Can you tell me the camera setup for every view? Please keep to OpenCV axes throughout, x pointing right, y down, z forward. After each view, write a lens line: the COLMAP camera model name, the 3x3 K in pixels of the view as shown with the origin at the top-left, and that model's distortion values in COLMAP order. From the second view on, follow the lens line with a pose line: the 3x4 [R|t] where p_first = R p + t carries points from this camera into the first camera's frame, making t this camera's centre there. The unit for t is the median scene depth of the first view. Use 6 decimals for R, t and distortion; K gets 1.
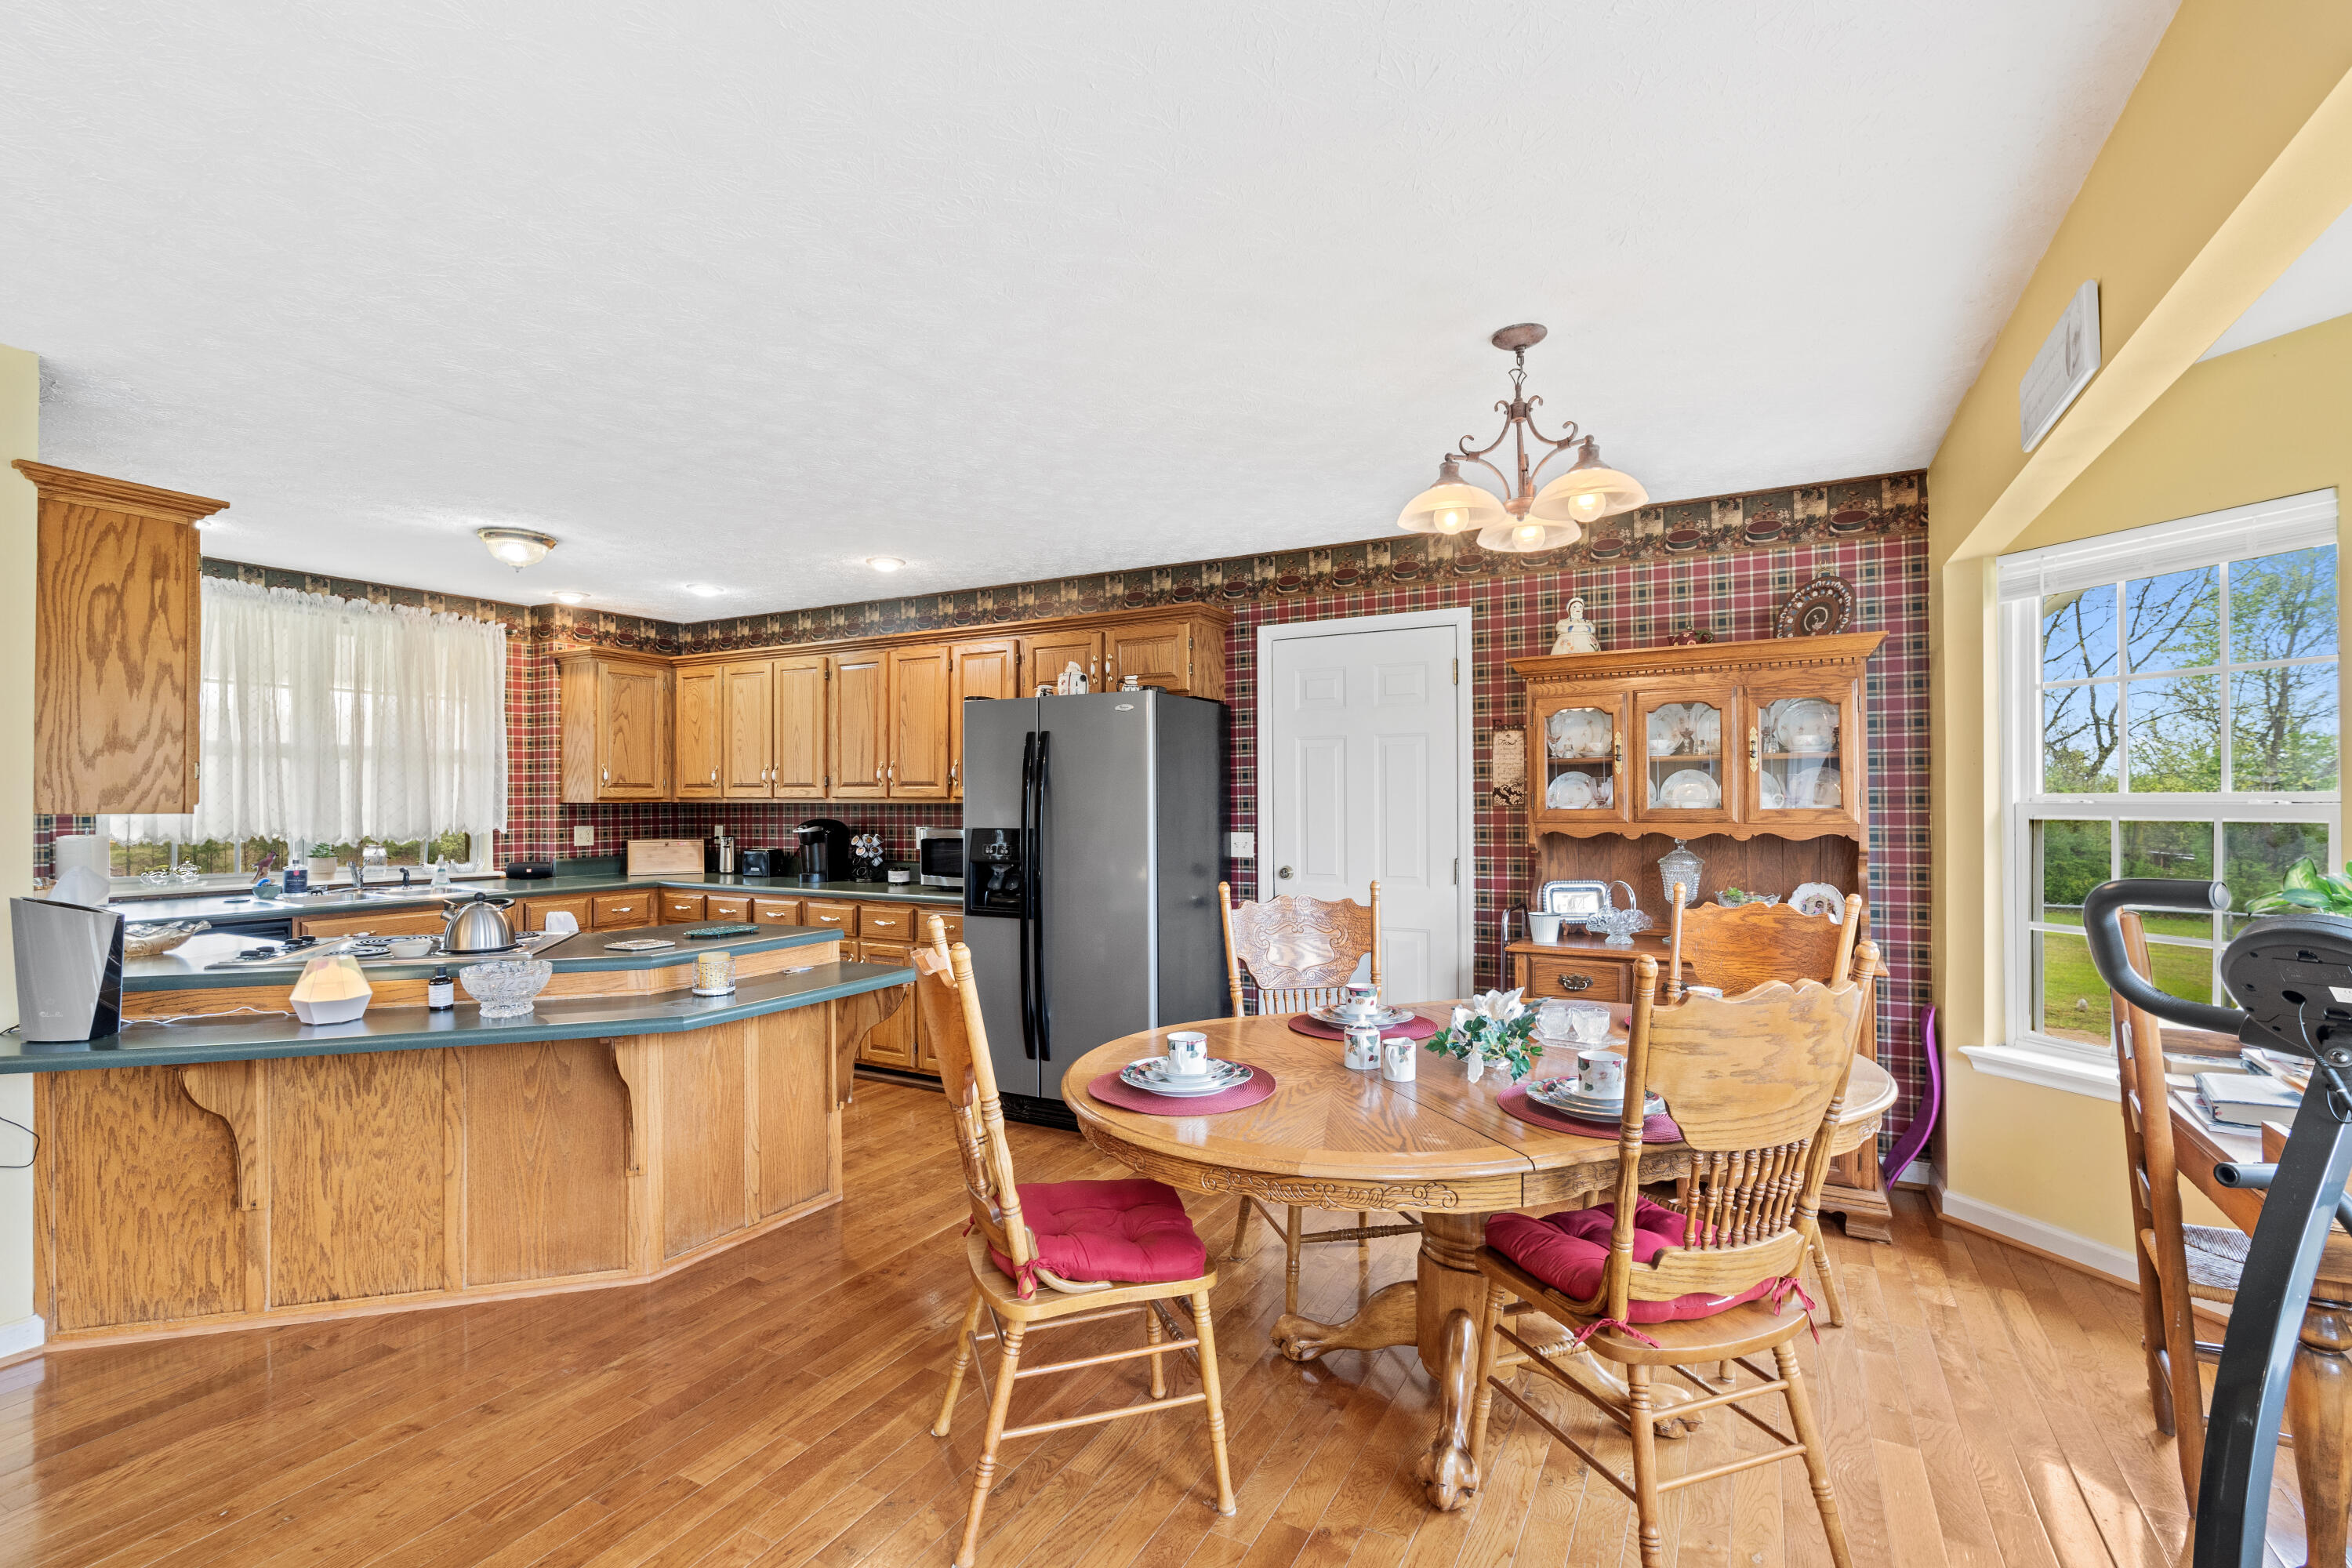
lens RADIAL K [[1075.1, 0, 1149.2], [0, 1075.1, 799.1], [0, 0, 1]] dist [-0.008288, 0.003887]
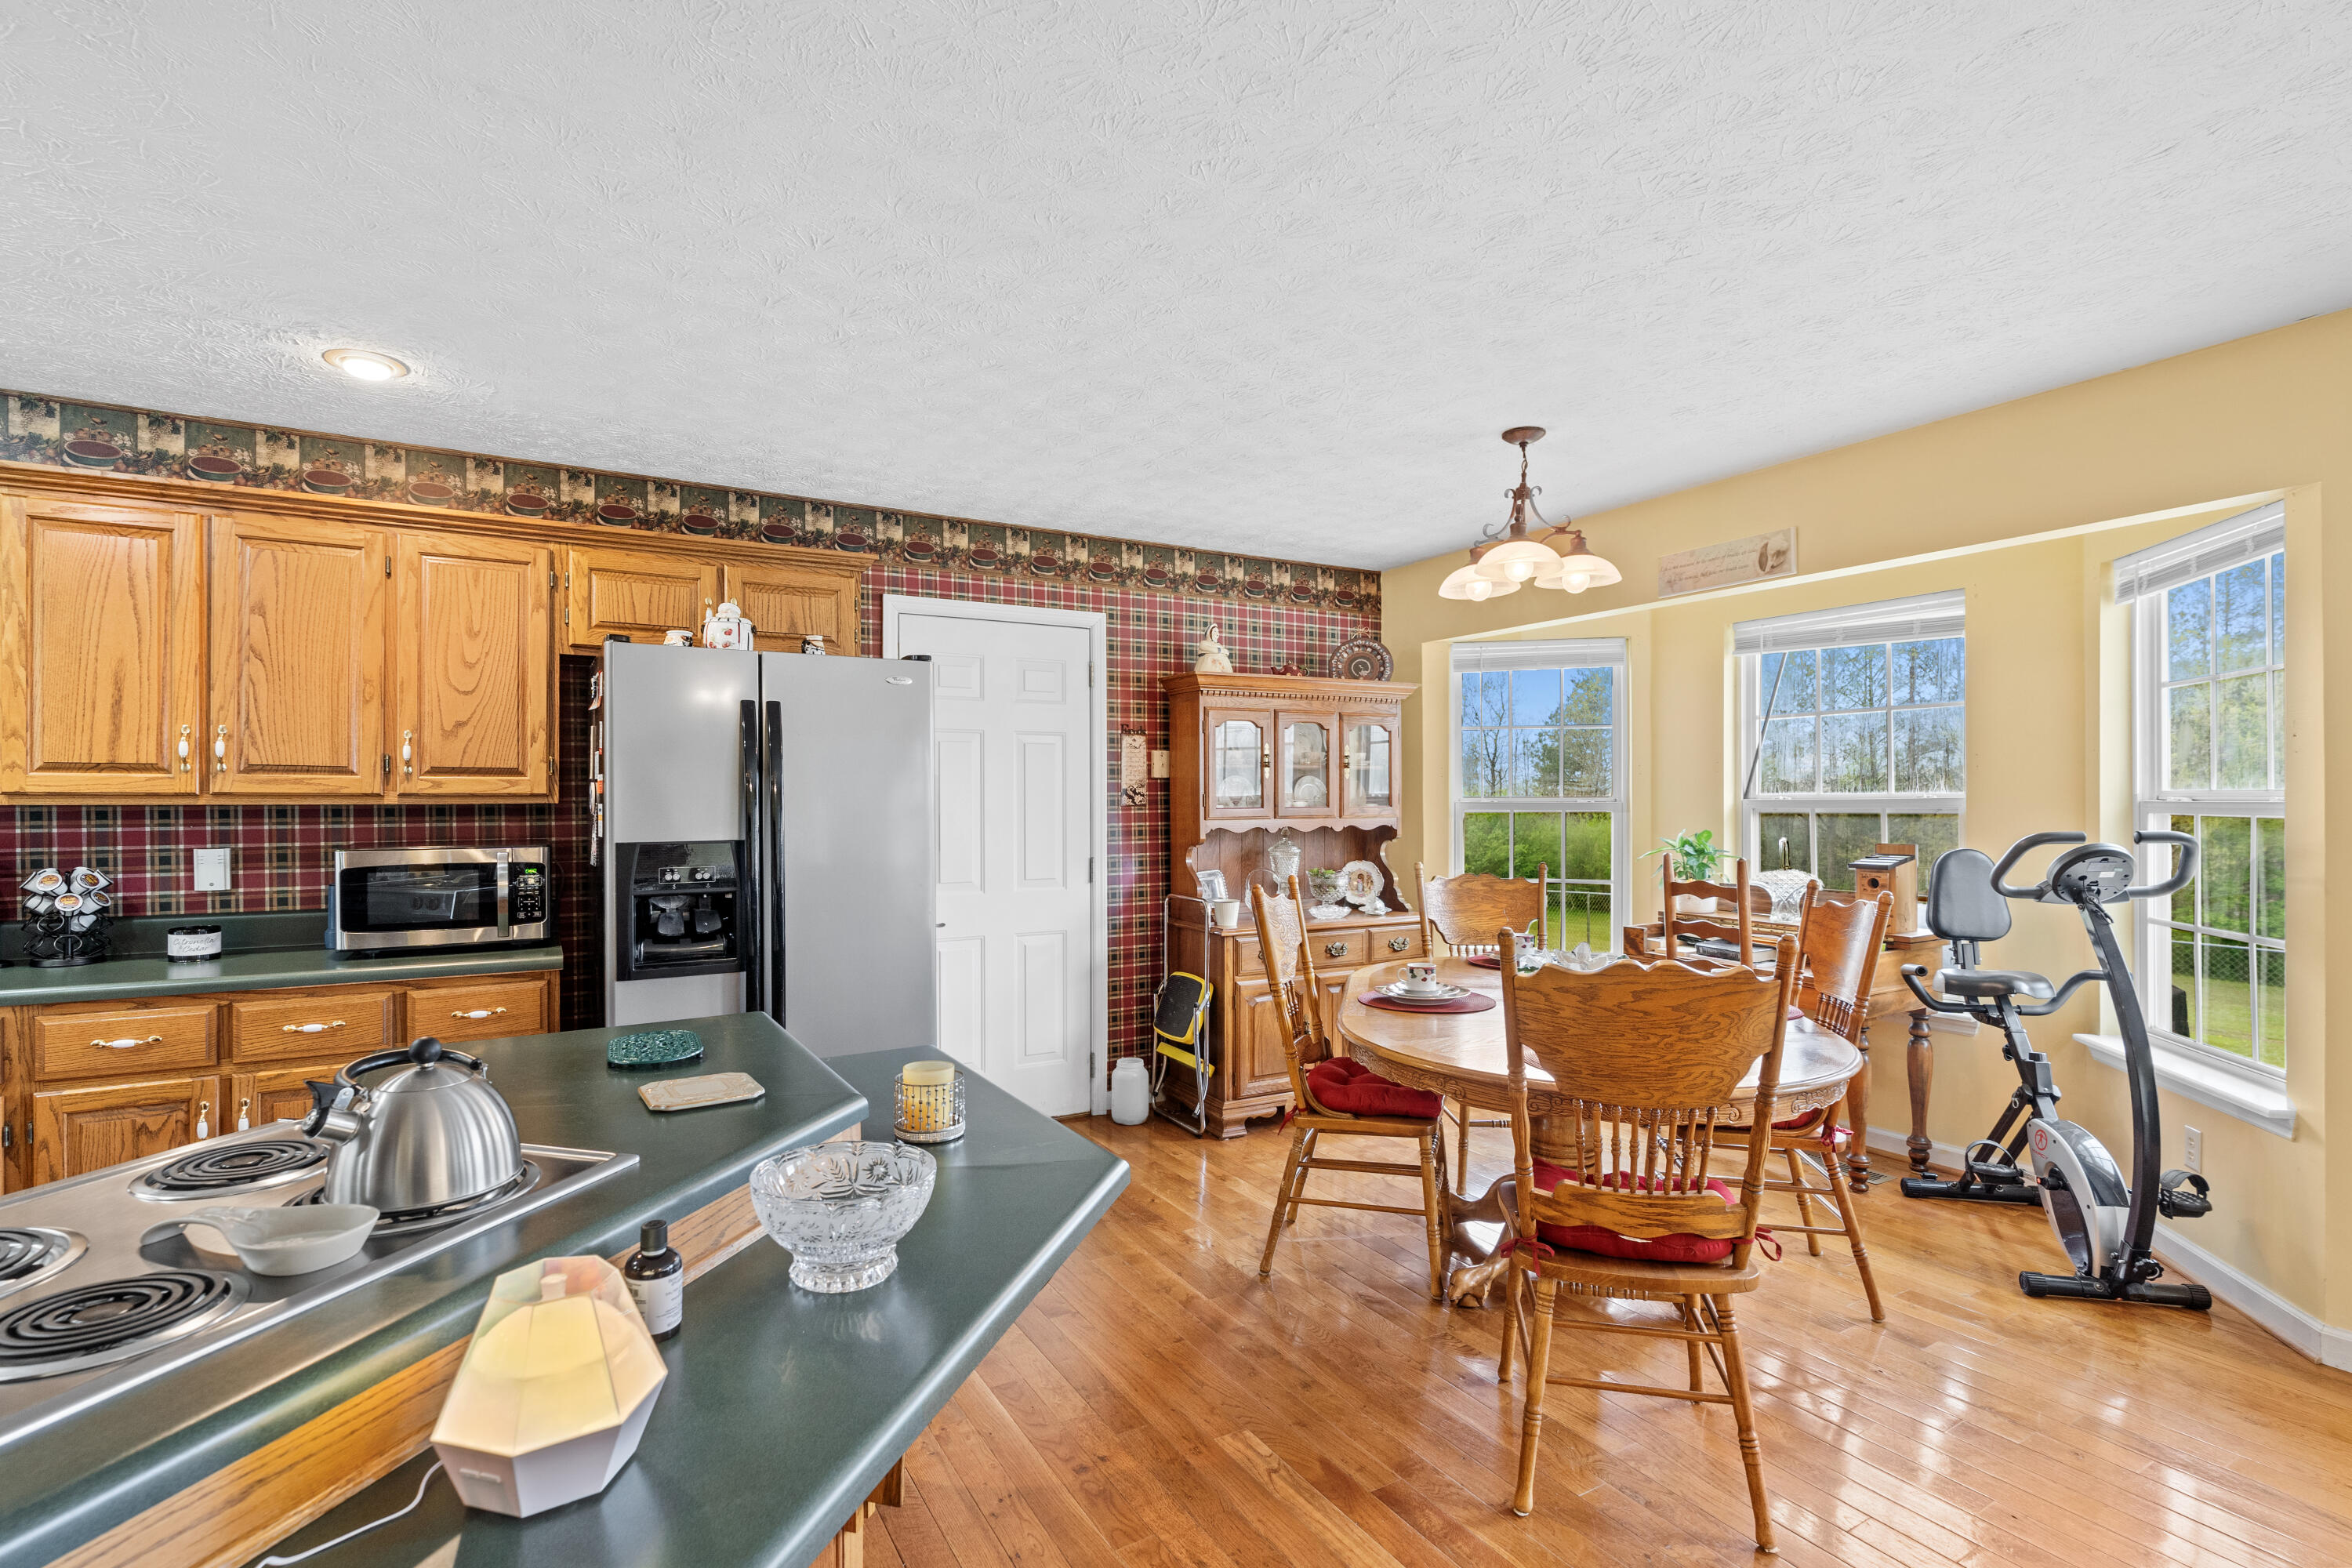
lens RADIAL K [[1075.1, 0, 1159.3], [0, 1075.1, 800.9], [0, 0, 1]] dist [-0.008288, 0.003887]
pose [[0.519310, -0.000496, 0.854586, -0.530791], [-0.002345, 0.999995, 0.002005, -0.000270], [-0.854583, -0.003045, 0.519307, 0.393862]]
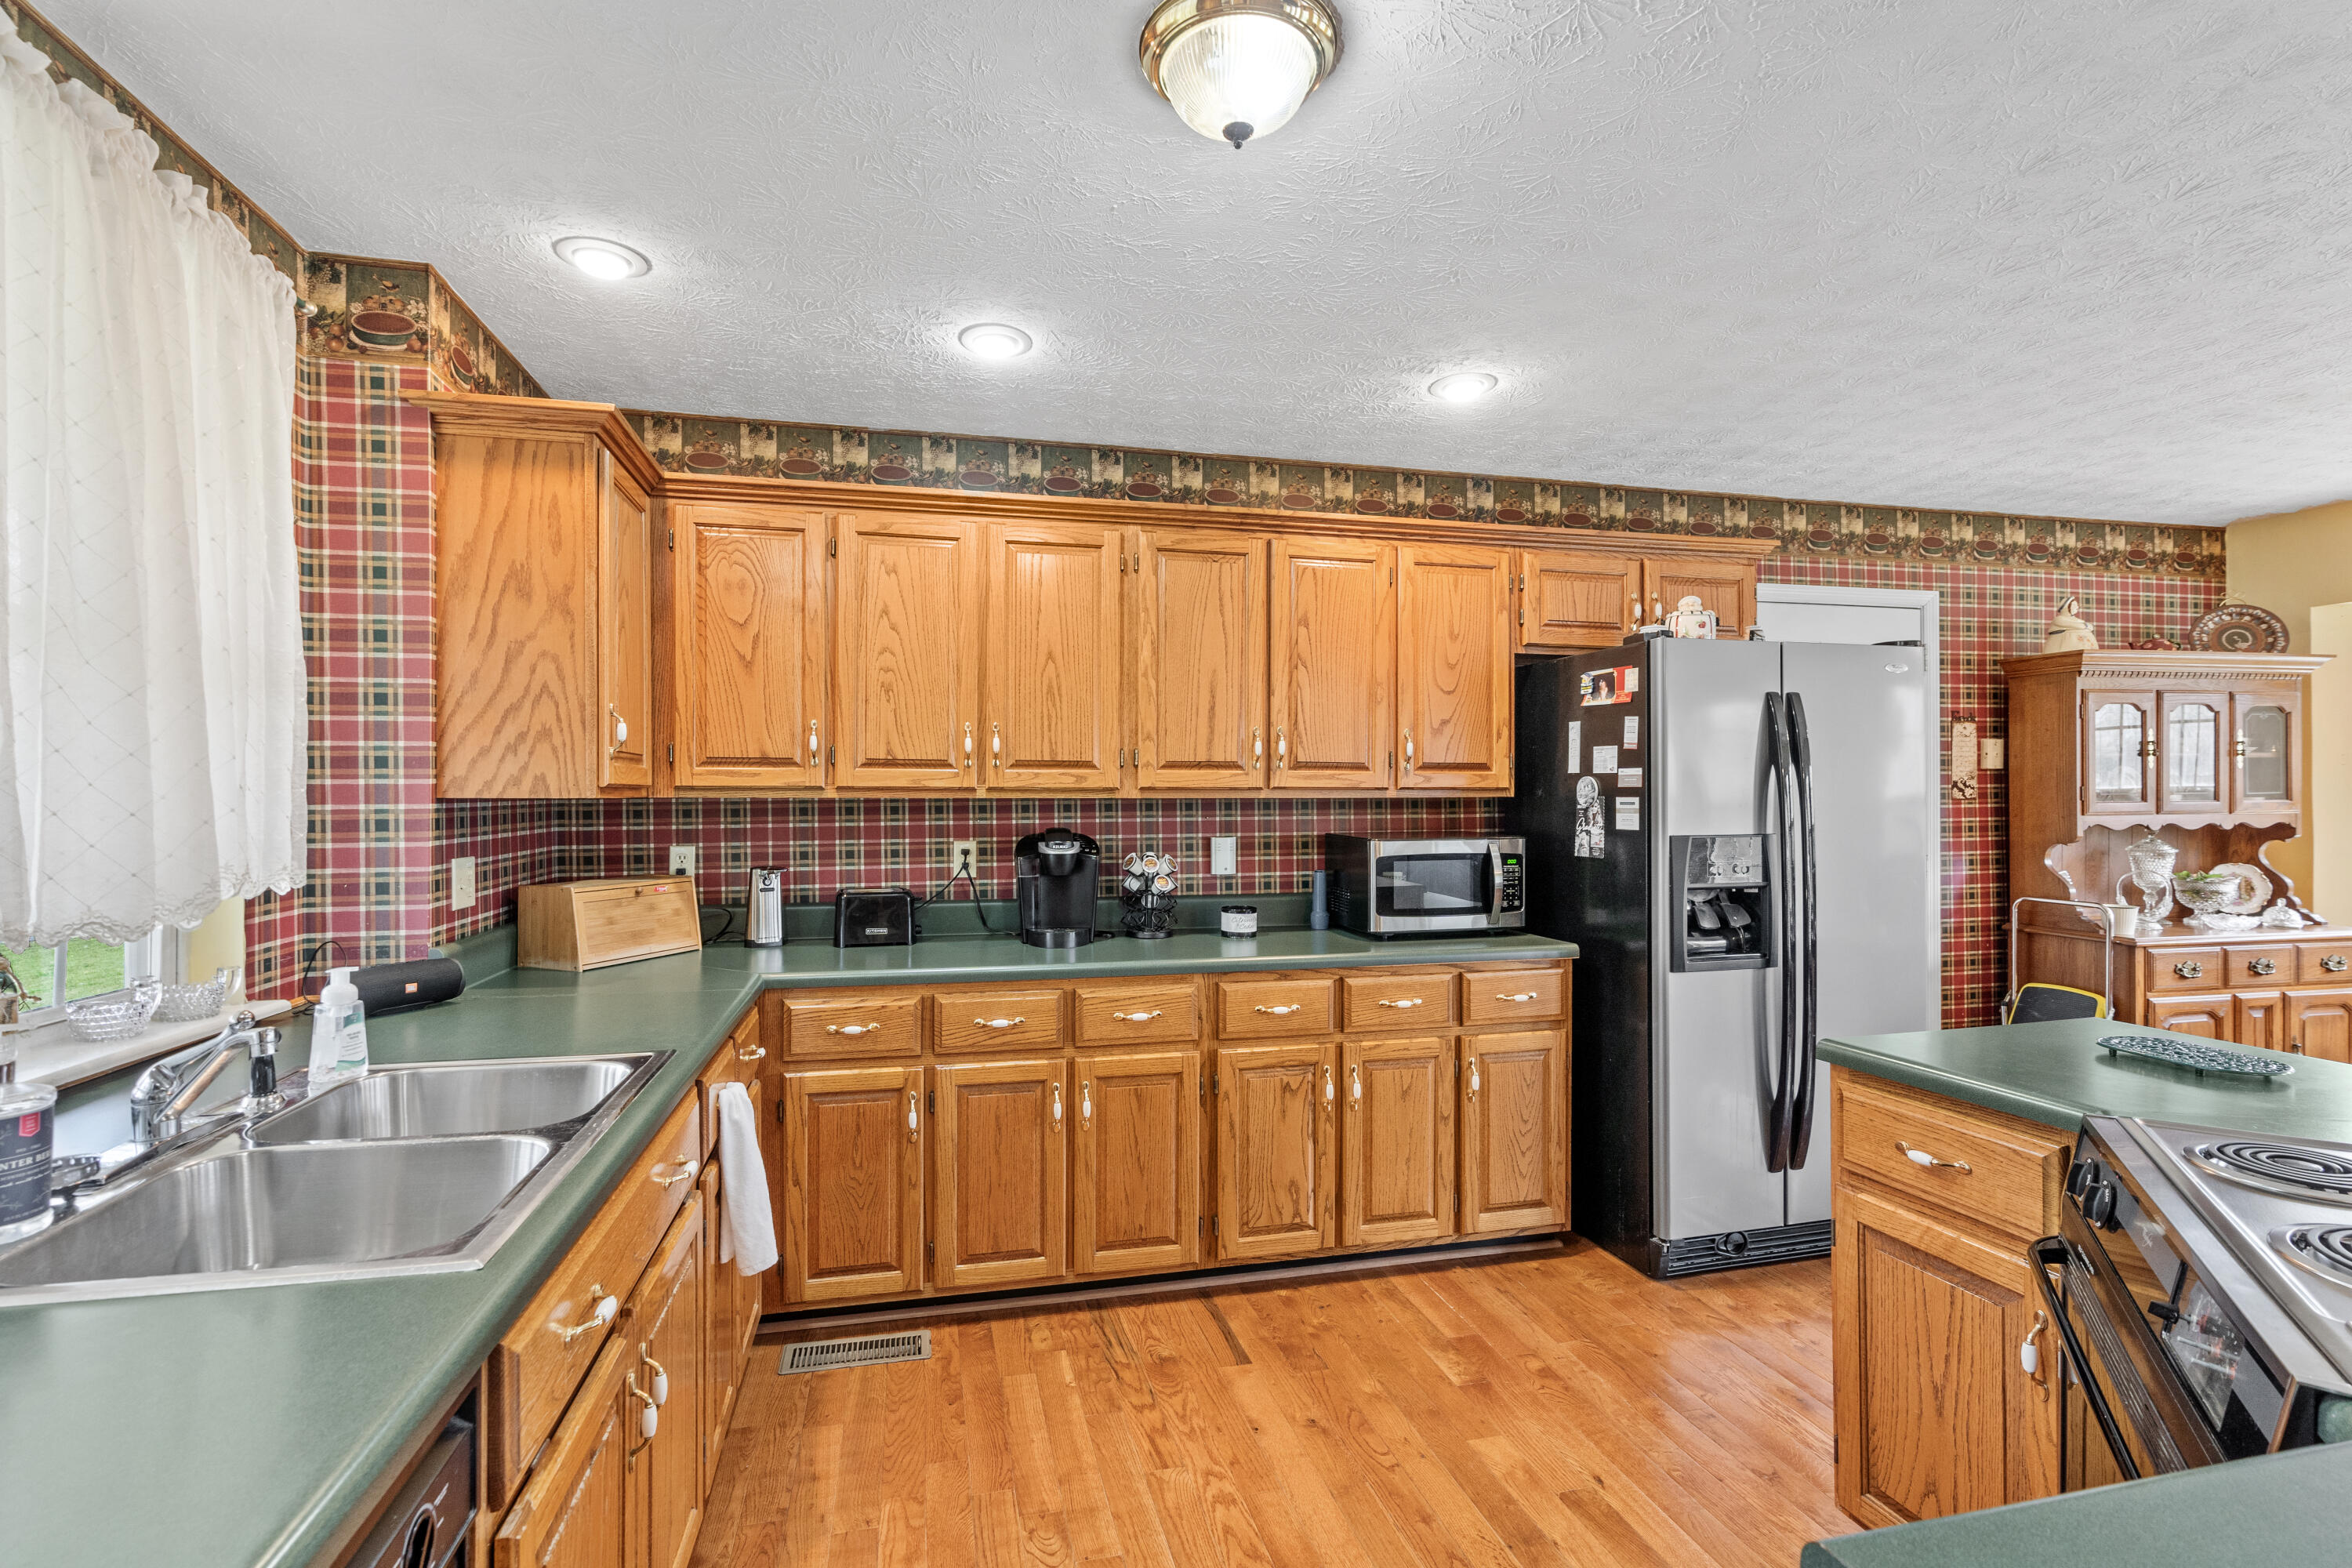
lens RADIAL K [[1075.1, 0, 1171.6], [0, 1075.1, 788.1], [0, 0, 1]] dist [-0.008288, 0.003887]
pose [[0.737605, 0.002961, 0.675226, -0.804216], [-0.001395, 0.999995, -0.002861, 0.000160], [-0.675231, 0.001168, 0.737605, 0.716486]]
